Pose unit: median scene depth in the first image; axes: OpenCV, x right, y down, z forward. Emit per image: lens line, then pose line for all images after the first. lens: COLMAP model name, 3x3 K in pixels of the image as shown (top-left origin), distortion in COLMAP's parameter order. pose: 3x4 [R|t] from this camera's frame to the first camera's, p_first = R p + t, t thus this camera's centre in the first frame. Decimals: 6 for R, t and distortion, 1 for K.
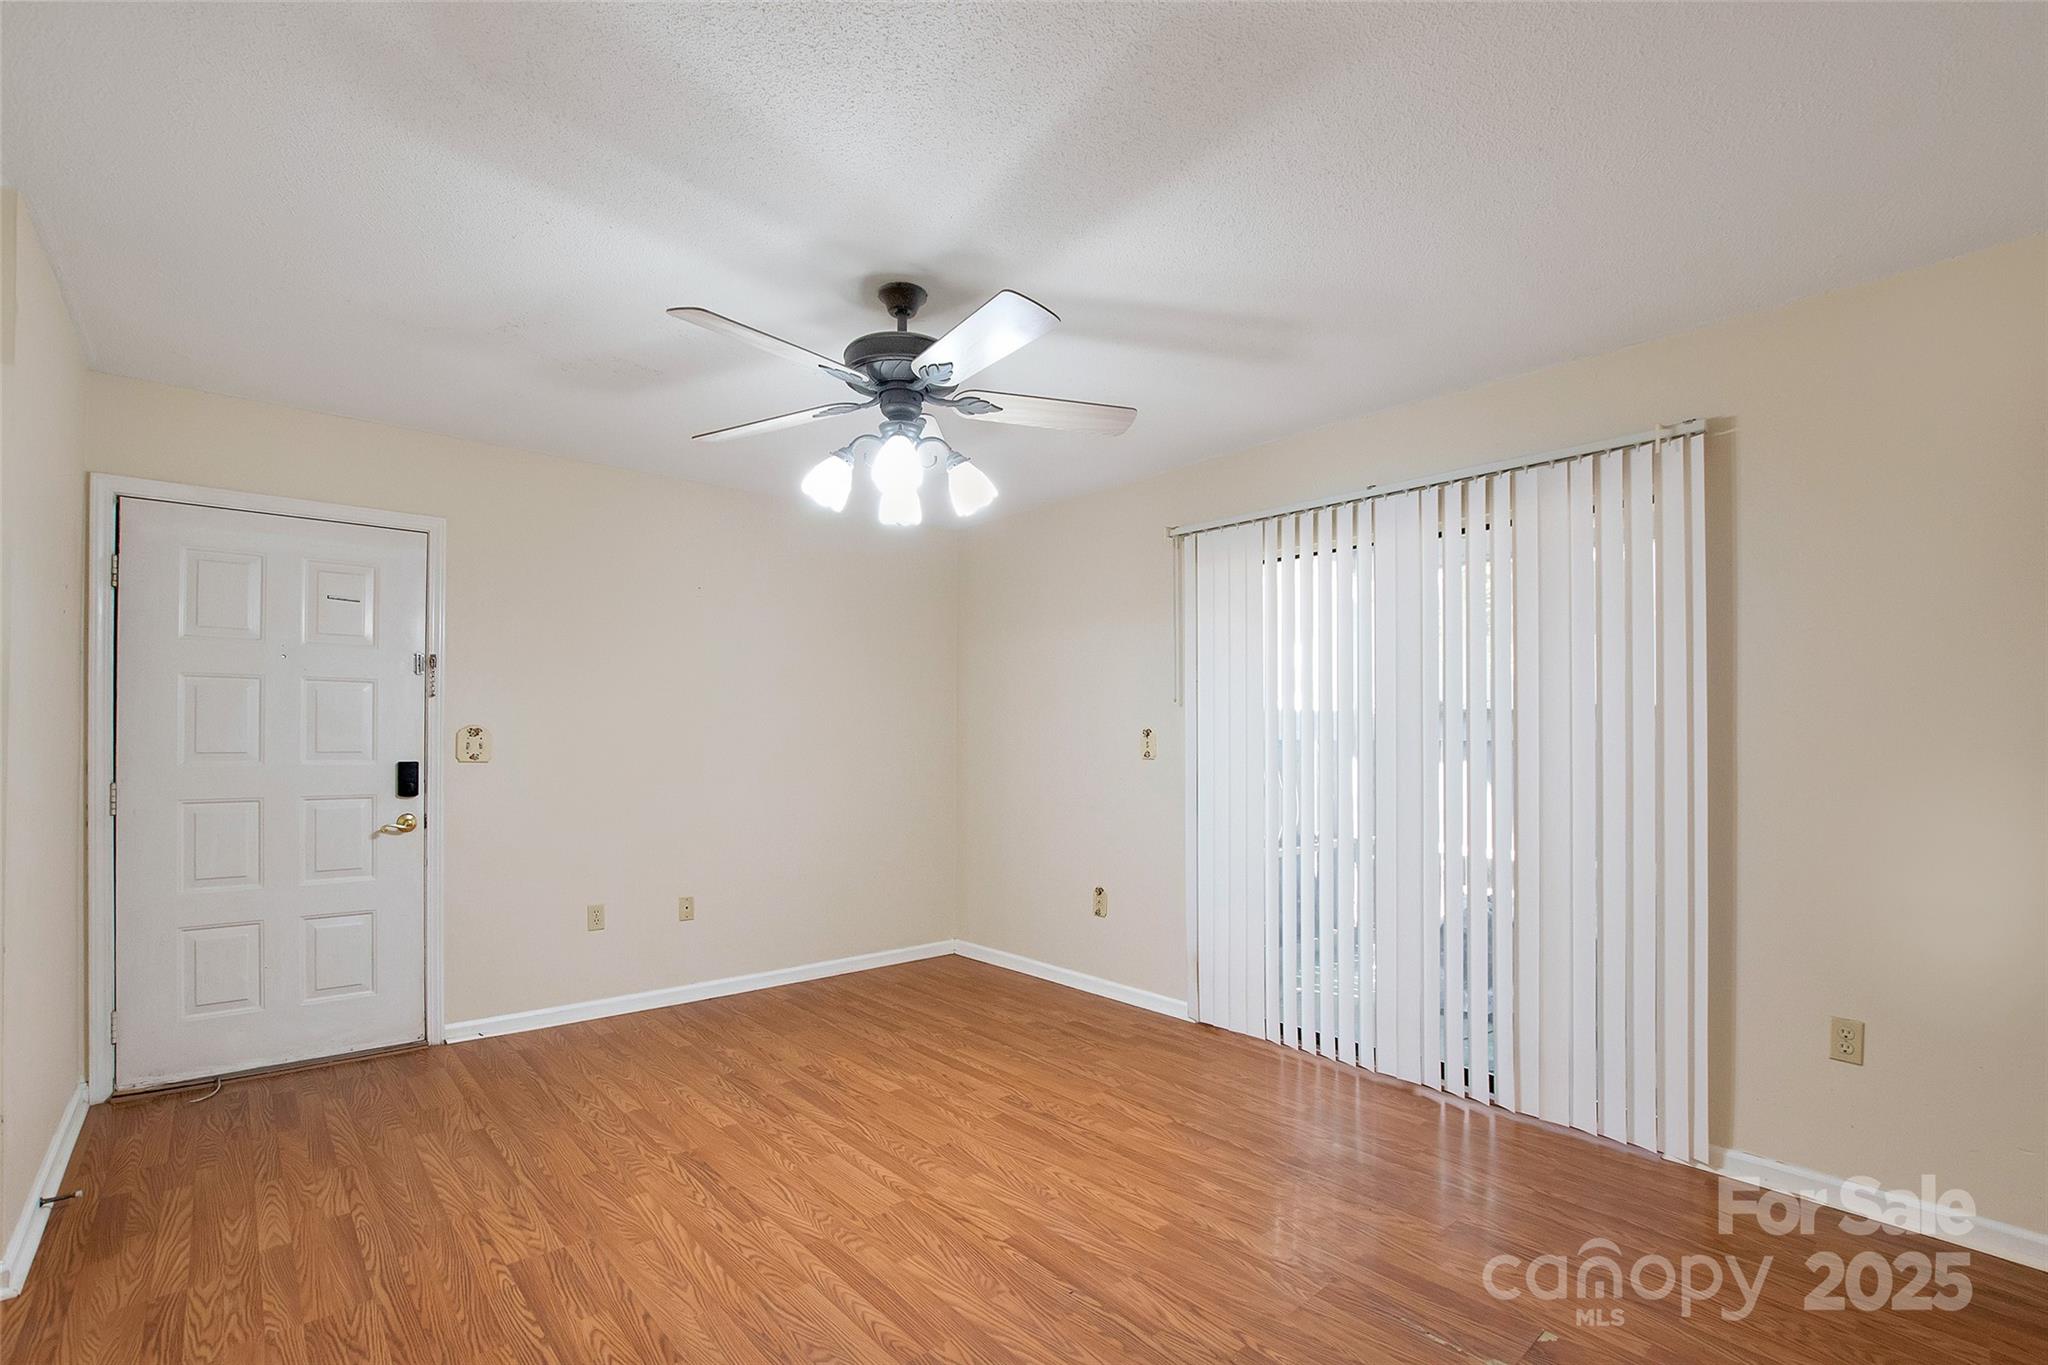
lens RADIAL K [[925.4, 0, 1033.2], [0, 925.4, 739.0], [0, 0, 1]] dist [-0.018511, -0.000480]
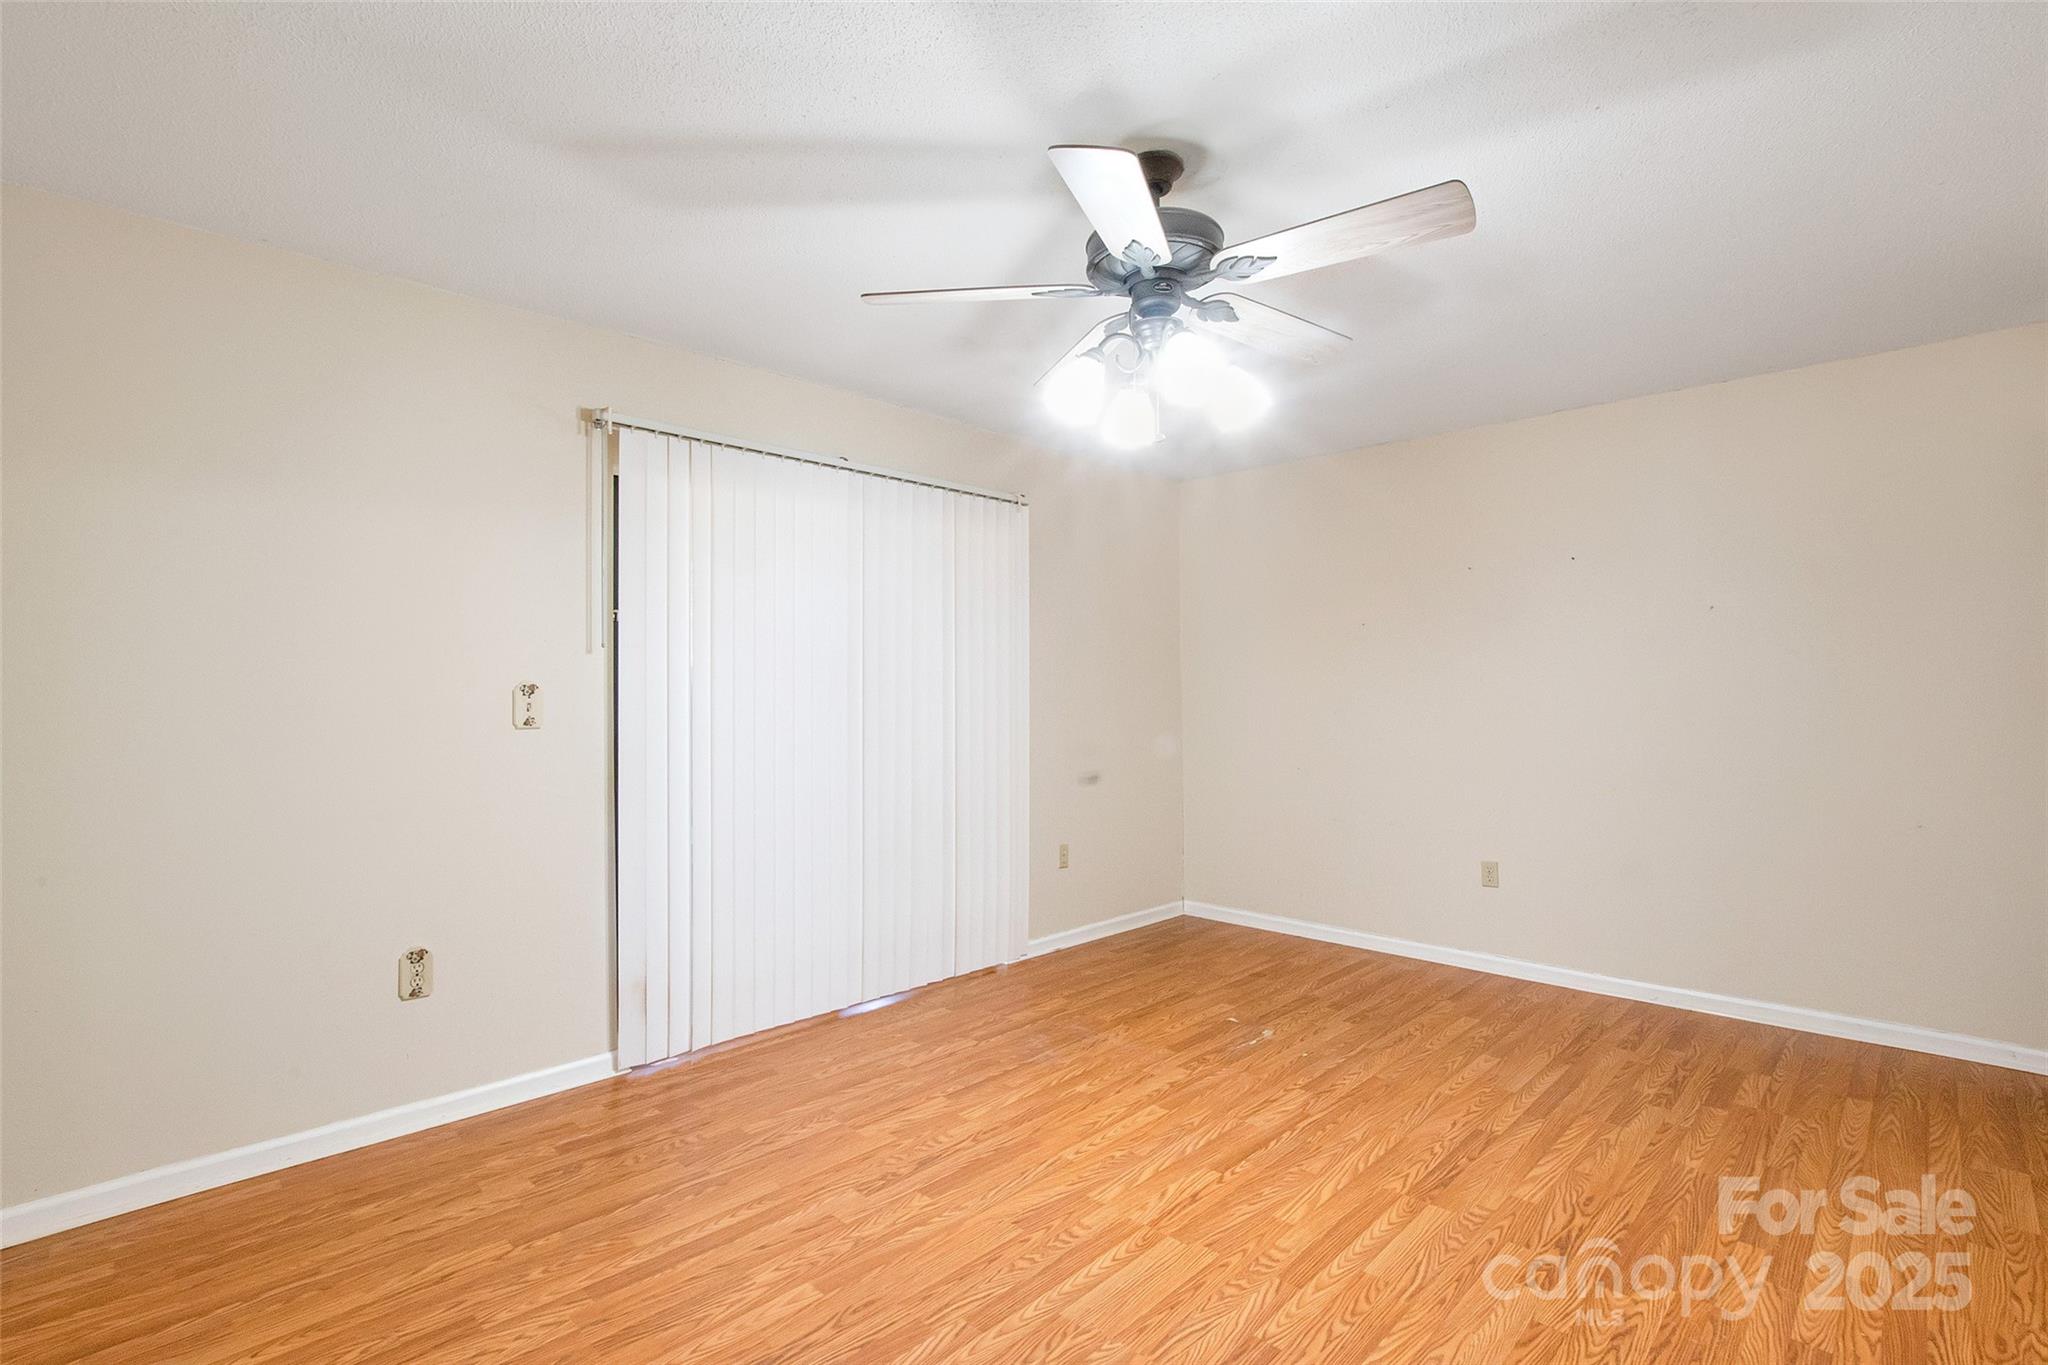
lens RADIAL K [[925.4, 0, 1024.6], [0, 925.4, 679.7], [0, 0, 1]] dist [-0.018511, -0.000480]
pose [[-0.057567, 0.012459, 0.998264, -0.832432], [0.002360, 0.999921, -0.012343, -0.007516], [-0.998339, 0.001645, -0.057592, 0.989717]]
